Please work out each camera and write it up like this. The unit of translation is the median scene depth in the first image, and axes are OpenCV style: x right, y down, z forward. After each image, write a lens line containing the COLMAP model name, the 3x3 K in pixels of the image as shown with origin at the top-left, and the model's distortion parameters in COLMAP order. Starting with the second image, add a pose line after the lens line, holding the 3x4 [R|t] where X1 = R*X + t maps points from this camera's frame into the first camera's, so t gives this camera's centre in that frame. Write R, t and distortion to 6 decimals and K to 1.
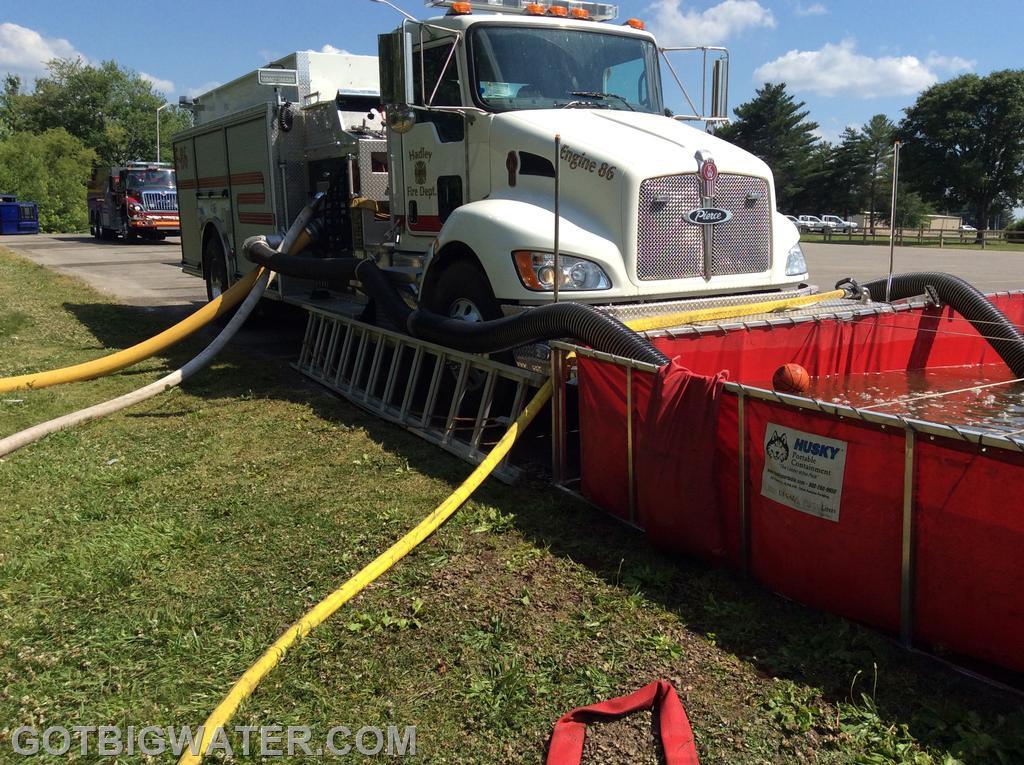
lens RADIAL K [[962.7, 0, 512.0], [0, 962.7, 382.5], [0, 0, 1]] dist [0.008322, 0.004059]
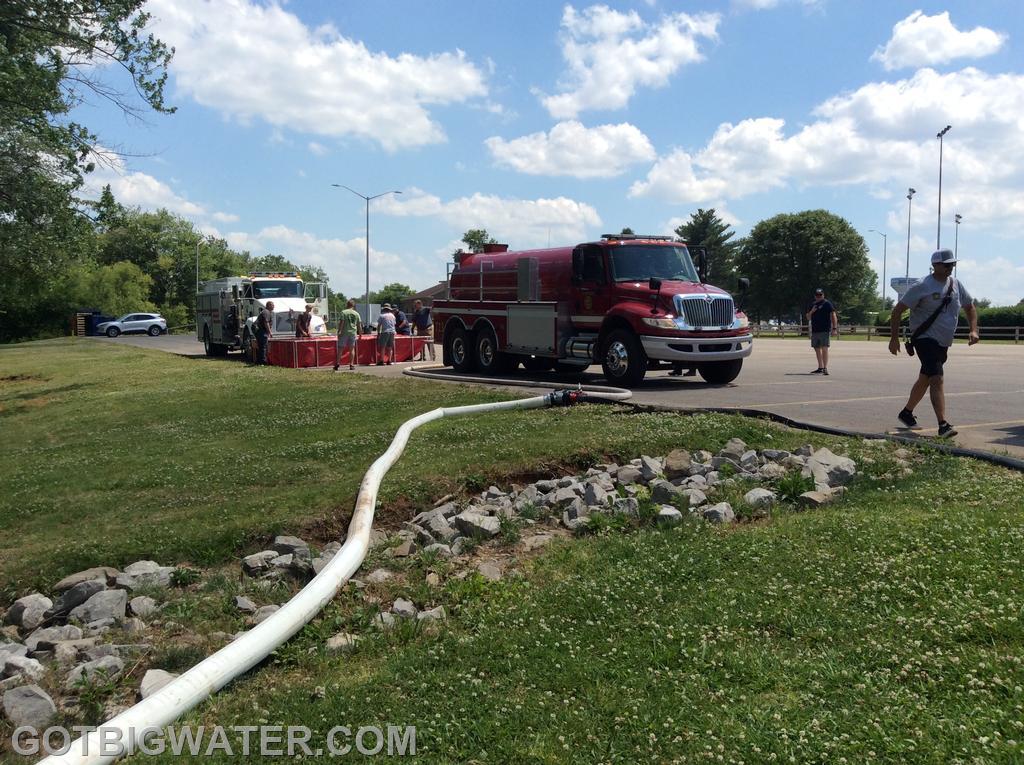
lens RADIAL K [[948.0, 0, 512.0], [0, 948.0, 382.5], [0, 0, 1]] dist [0.114683, 0.000167]
pose [[0.999375, -0.010663, -0.033705, 0.110564], [0.007028, 0.994324, -0.106161, 0.051540], [0.034646, 0.105858, 0.993778, -0.289780]]
